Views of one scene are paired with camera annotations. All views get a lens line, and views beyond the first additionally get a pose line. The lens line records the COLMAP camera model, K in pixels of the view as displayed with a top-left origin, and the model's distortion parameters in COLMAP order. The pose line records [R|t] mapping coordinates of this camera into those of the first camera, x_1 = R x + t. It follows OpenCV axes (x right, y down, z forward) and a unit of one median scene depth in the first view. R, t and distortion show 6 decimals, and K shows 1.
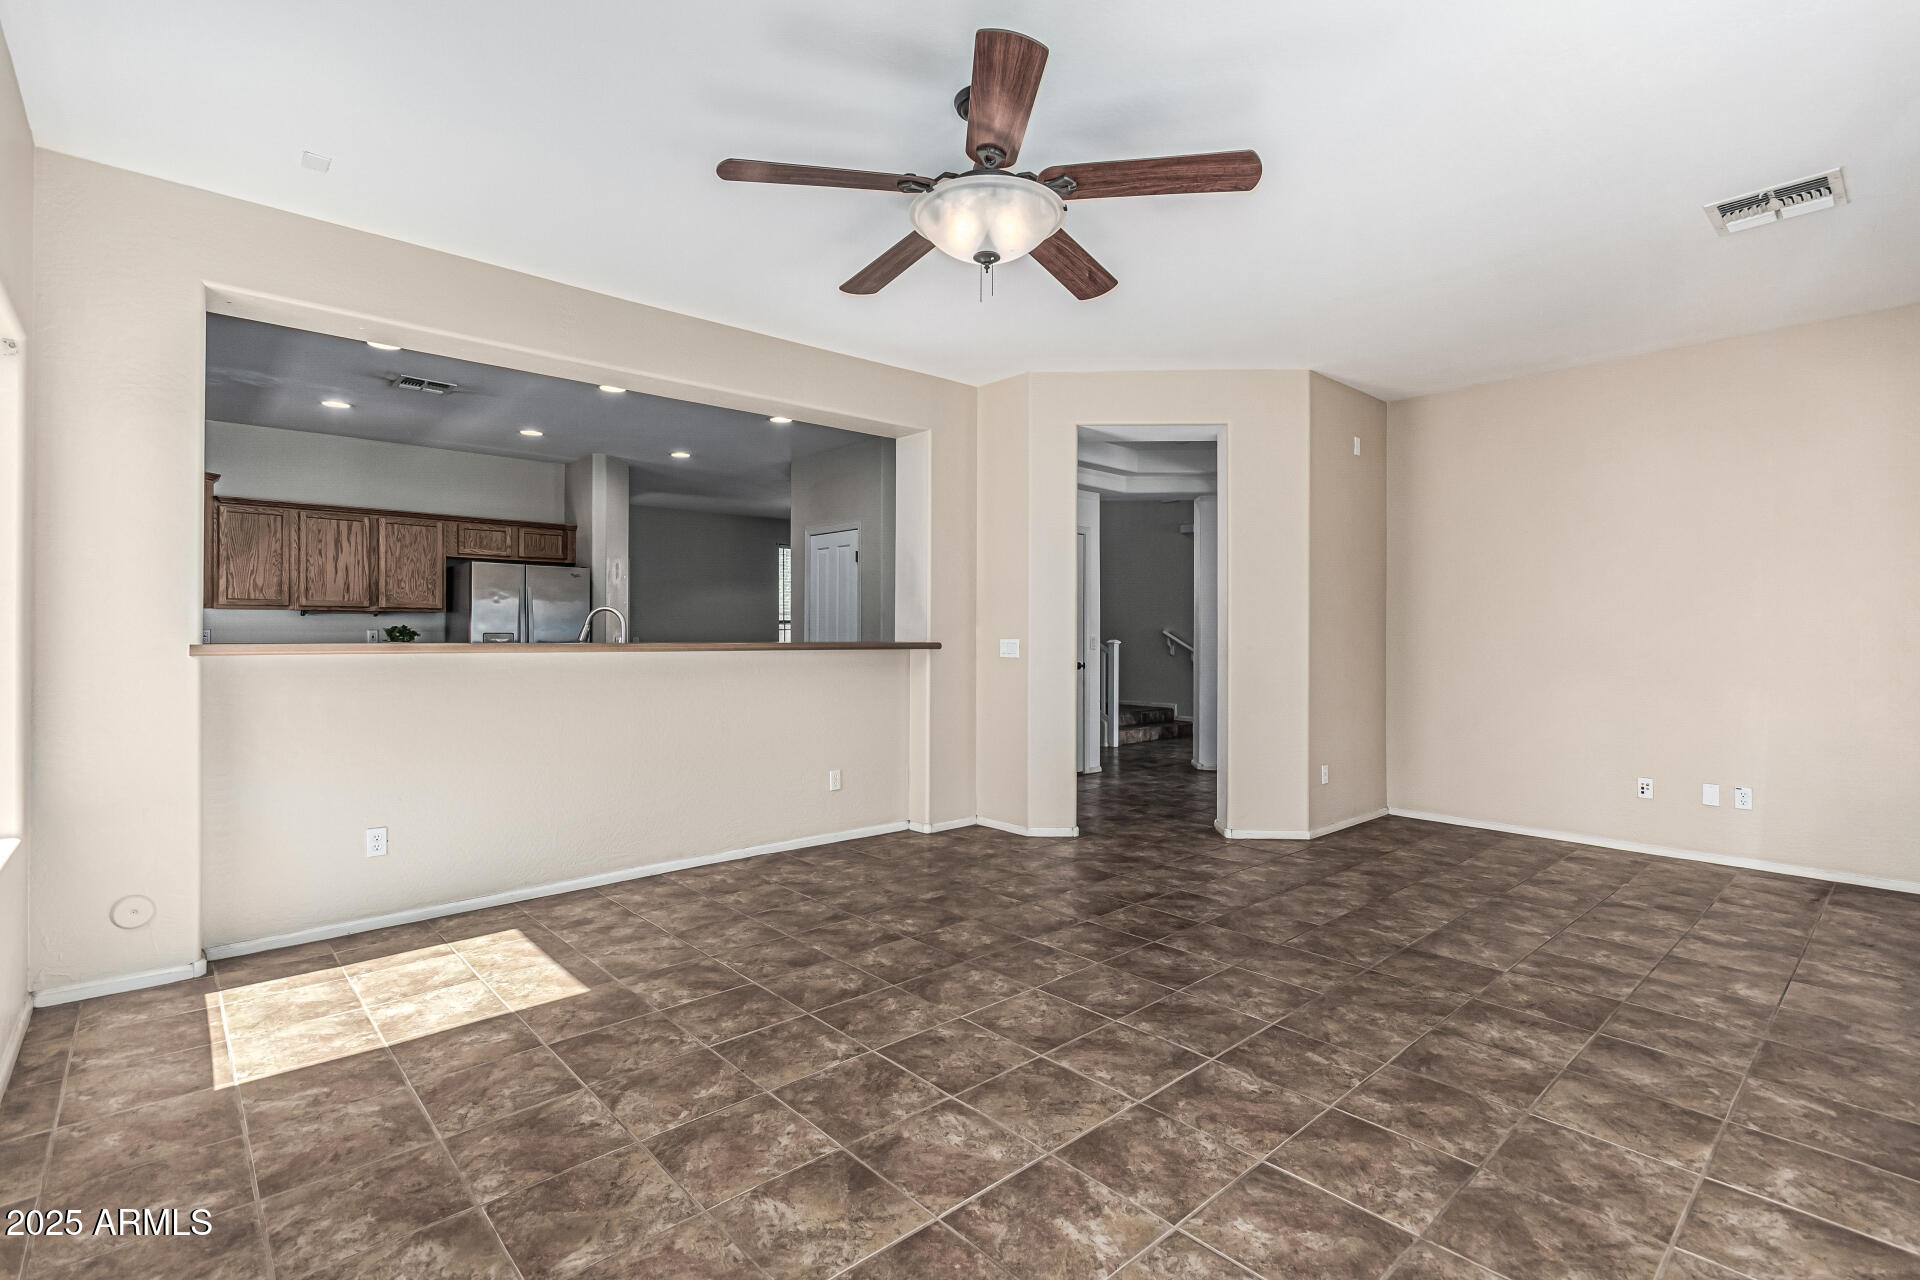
lens RADIAL K [[889.0, 0, 960.0], [0, 889.0, 640.0], [0, 0, 1]] dist [-0.000329, -0.000131]
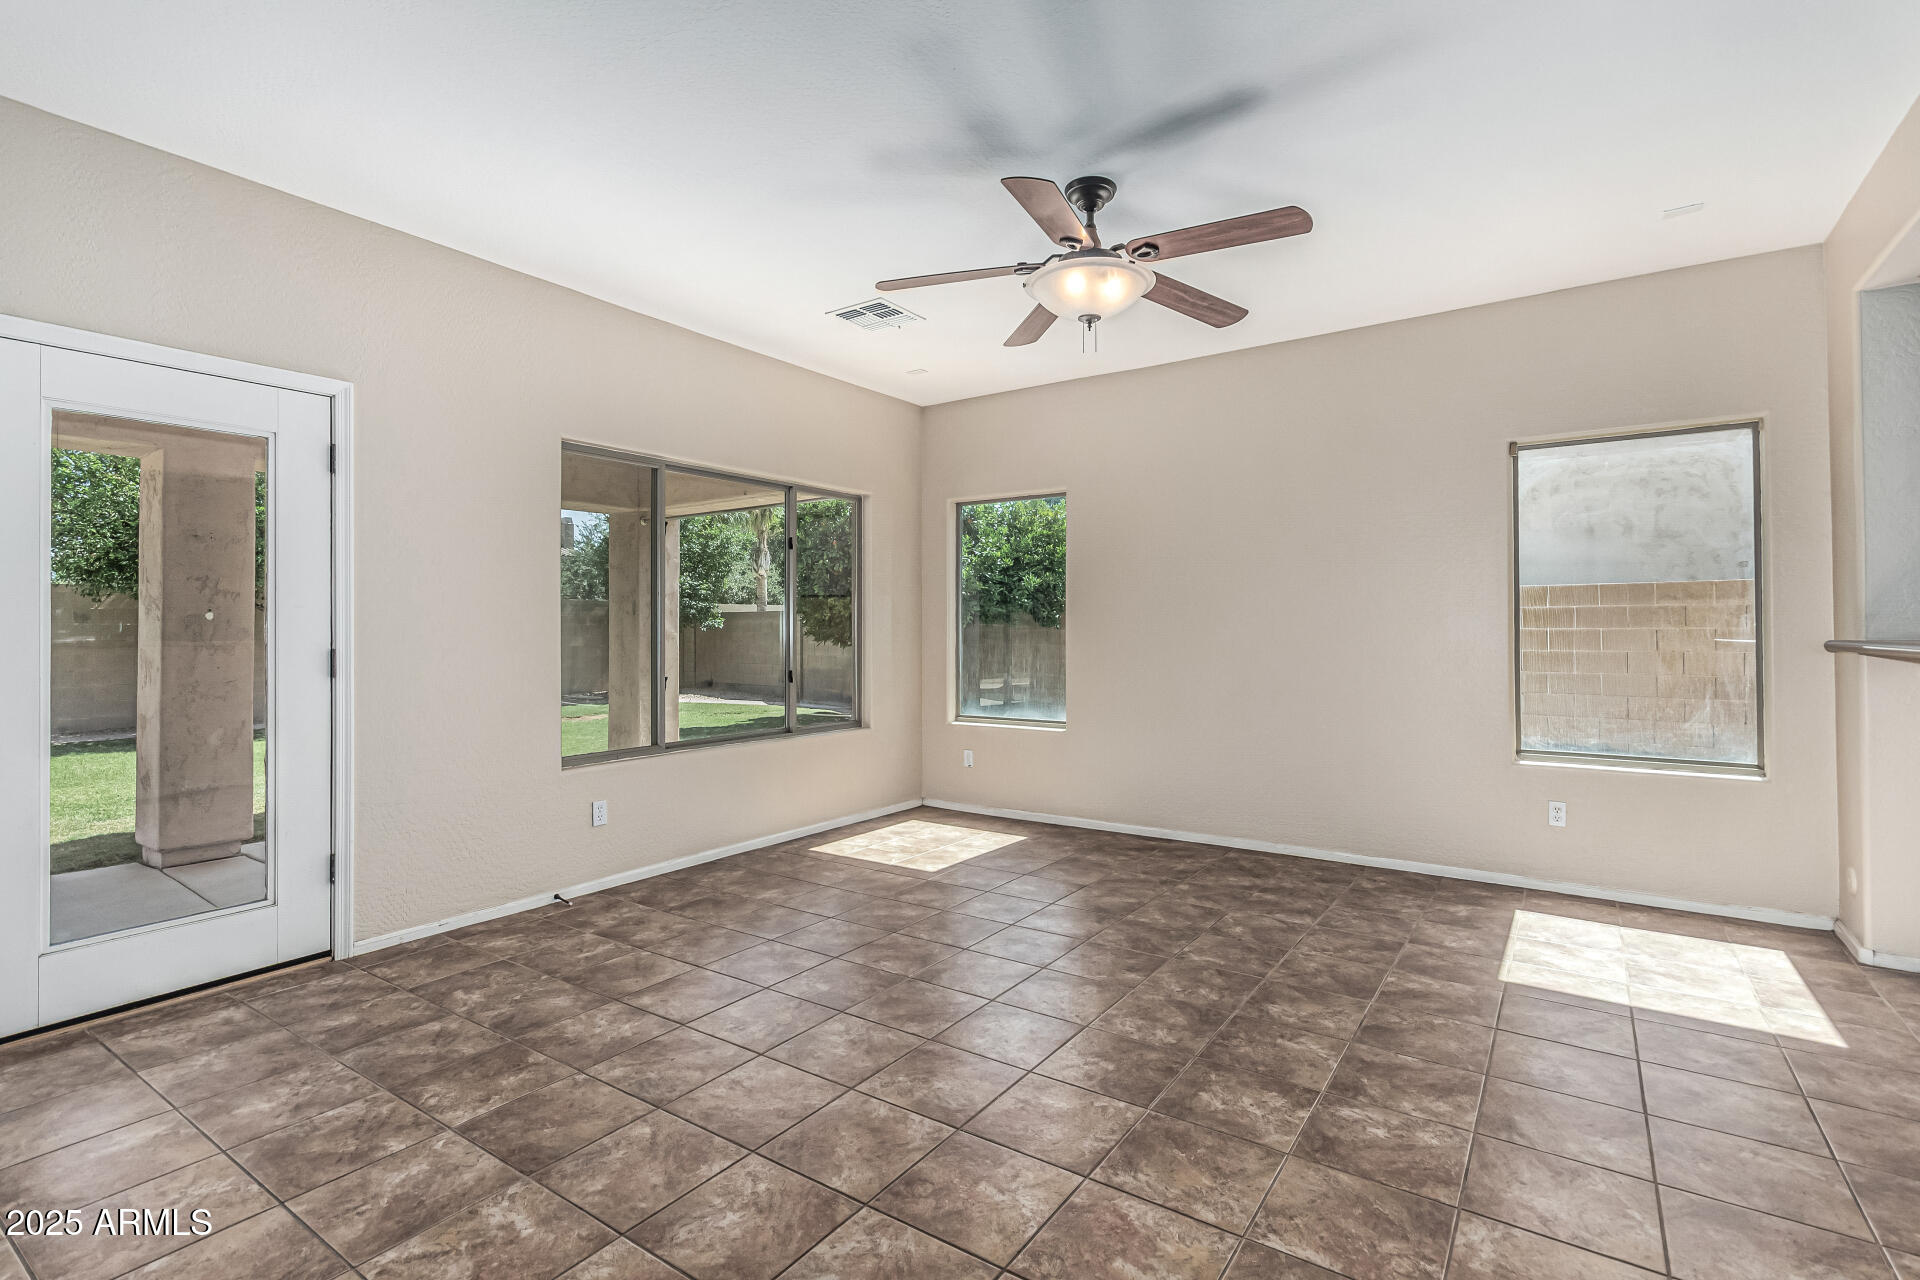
lens RADIAL K [[889.0, 0, 960.0], [0, 889.0, 640.0], [0, 0, 1]] dist [-0.000329, -0.000131]
pose [[-0.973751, 0.002706, -0.227599, 0.432233], [-0.000020, 0.999928, 0.011974, -0.007750], [0.227615, 0.011664, -0.973681, 1.931654]]
